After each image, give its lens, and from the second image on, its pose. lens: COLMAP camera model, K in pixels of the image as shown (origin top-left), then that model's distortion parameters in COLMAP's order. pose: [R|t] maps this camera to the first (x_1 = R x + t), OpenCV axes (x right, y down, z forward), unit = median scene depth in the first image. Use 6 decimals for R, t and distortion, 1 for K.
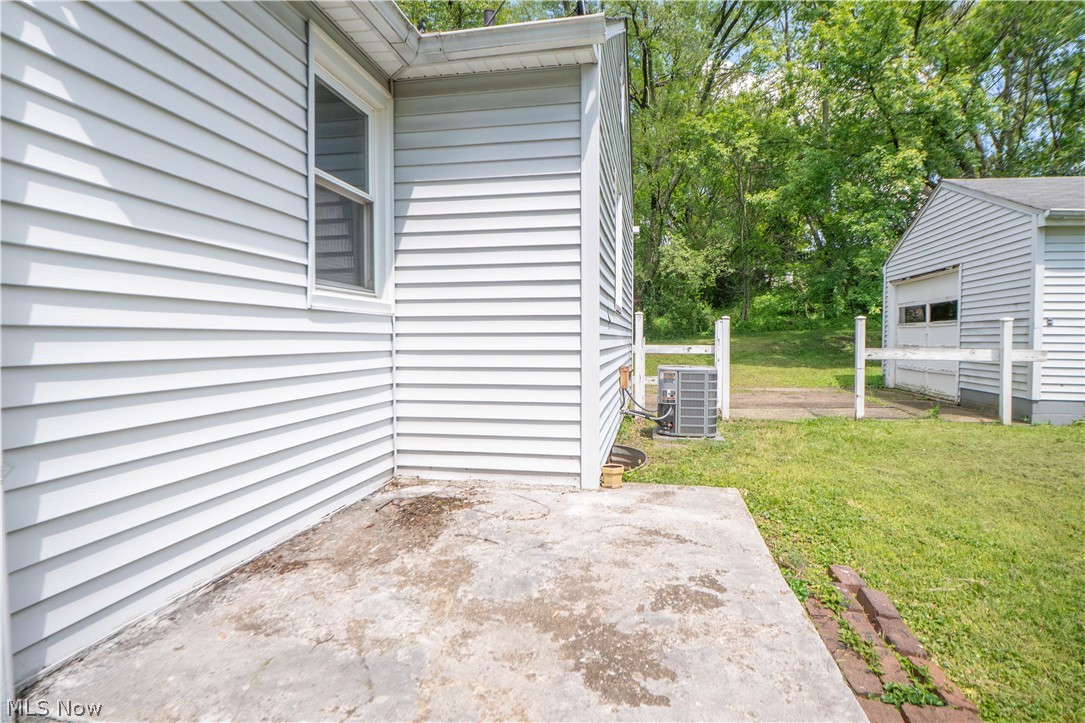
lens RADIAL K [[571.2, 0, 510.7], [0, 571.2, 352.6], [0, 0, 1]] dist [-0.025388, 0.006314]
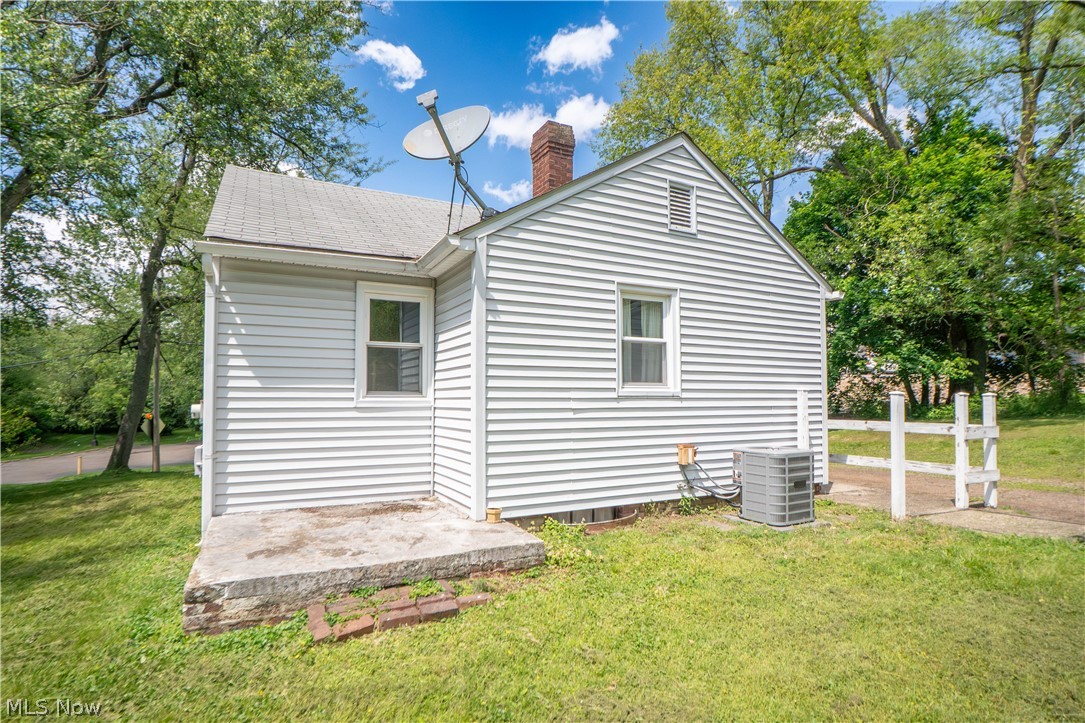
lens RADIAL K [[571.2, 0, 536.1], [0, 571.2, 372.0], [0, 0, 1]] dist [-0.025388, 0.006314]
pose [[0.563240, -0.044033, -0.825119, 2.071075], [-0.014256, 0.997913, -0.062985, -0.089904], [0.826170, 0.047239, 0.561437, 0.333156]]
